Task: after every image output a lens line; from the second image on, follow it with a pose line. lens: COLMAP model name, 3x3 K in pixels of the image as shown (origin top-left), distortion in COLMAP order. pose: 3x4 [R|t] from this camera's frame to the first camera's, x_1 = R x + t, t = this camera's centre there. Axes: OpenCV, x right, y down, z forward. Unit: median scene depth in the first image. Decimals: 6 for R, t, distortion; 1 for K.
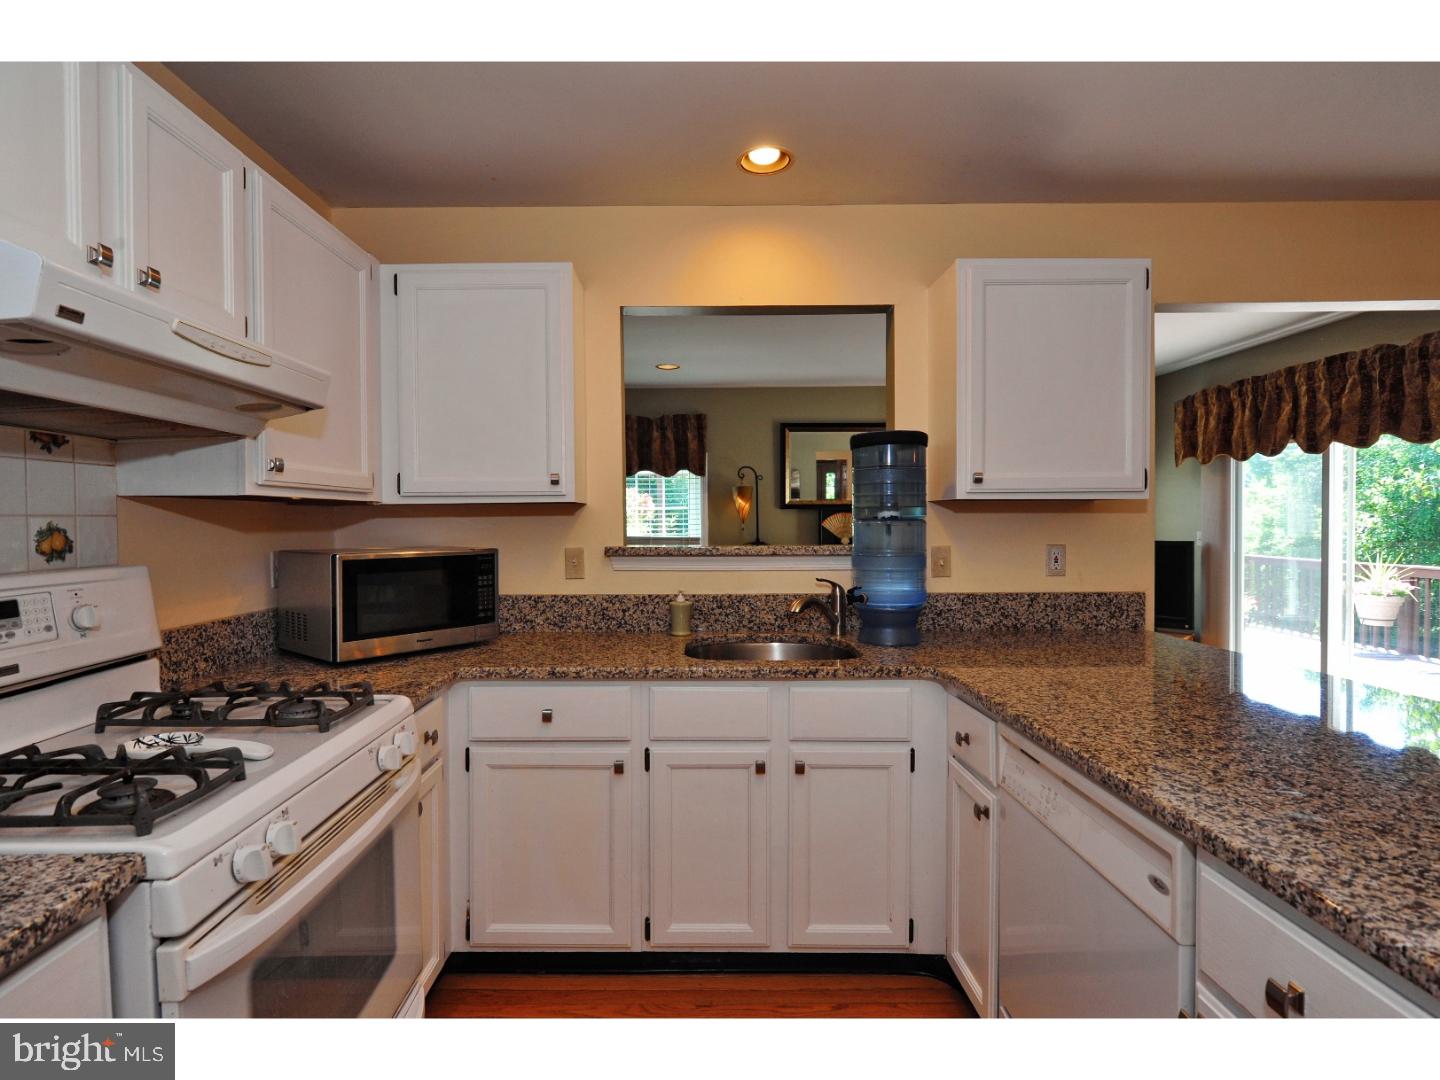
lens RADIAL K [[699.9, 0, 726.4], [0, 699.9, 533.7], [0, 0, 1]] dist [-0.000686, -0.002869]
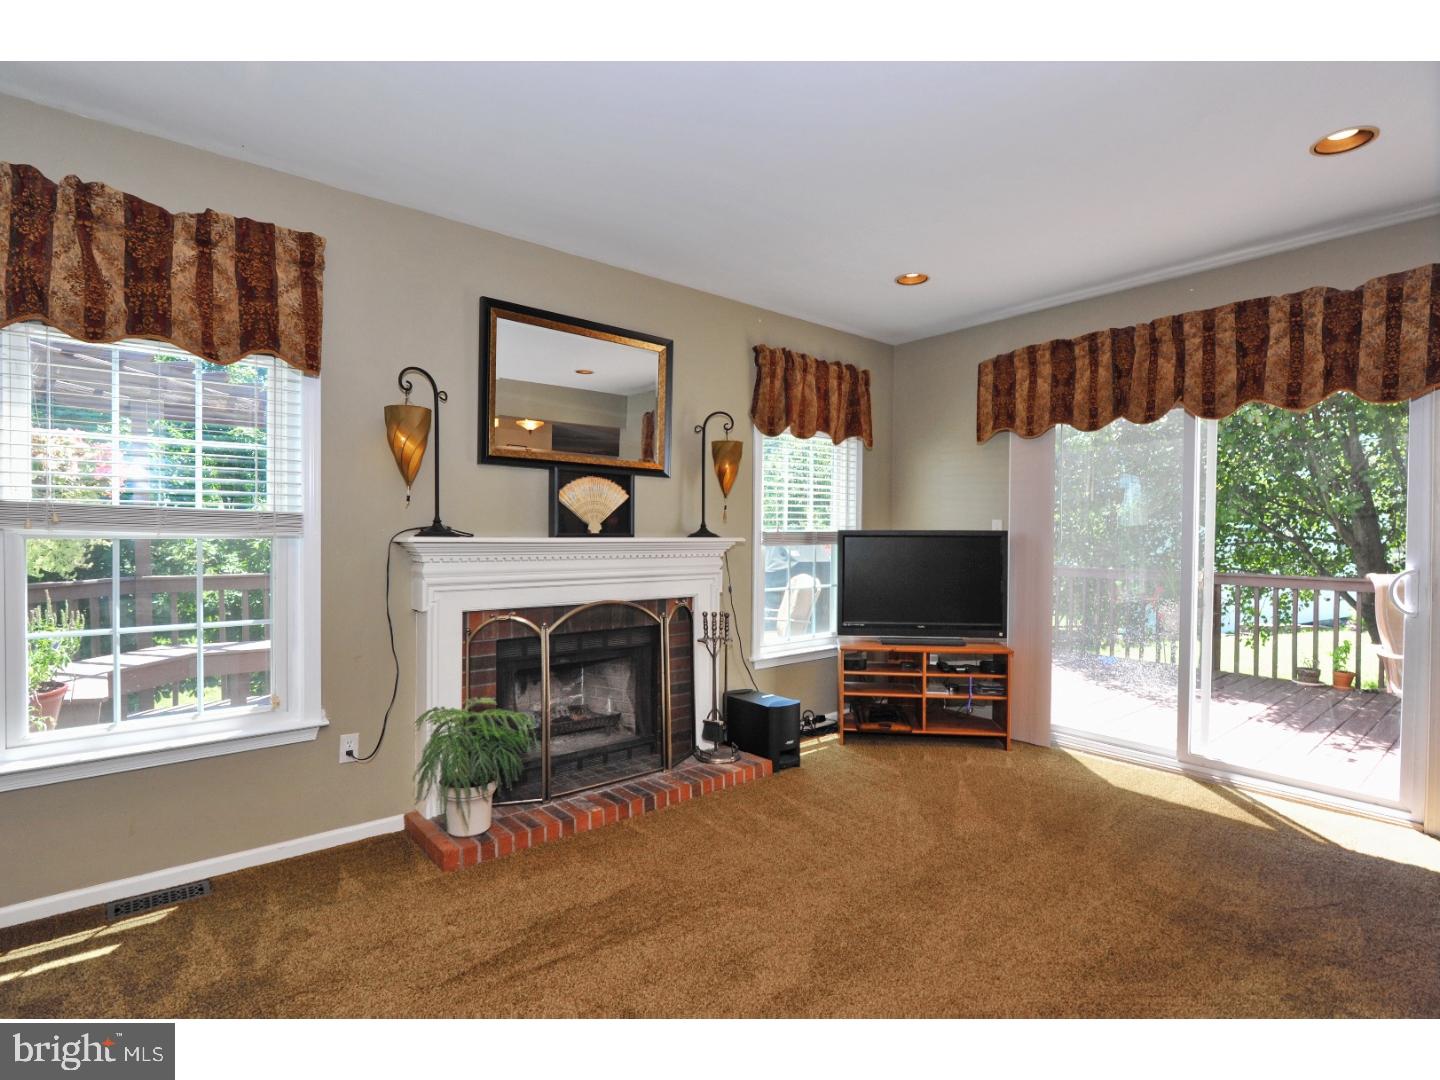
lens RADIAL K [[699.9, 0, 708.0], [0, 699.9, 532.3], [0, 0, 1]] dist [-0.000686, -0.002869]
pose [[0.798412, 0.010734, 0.602016, -0.103846], [0.001612, 0.999799, -0.019965, 0.026890], [-0.602109, 0.016911, 0.798235, 0.524403]]
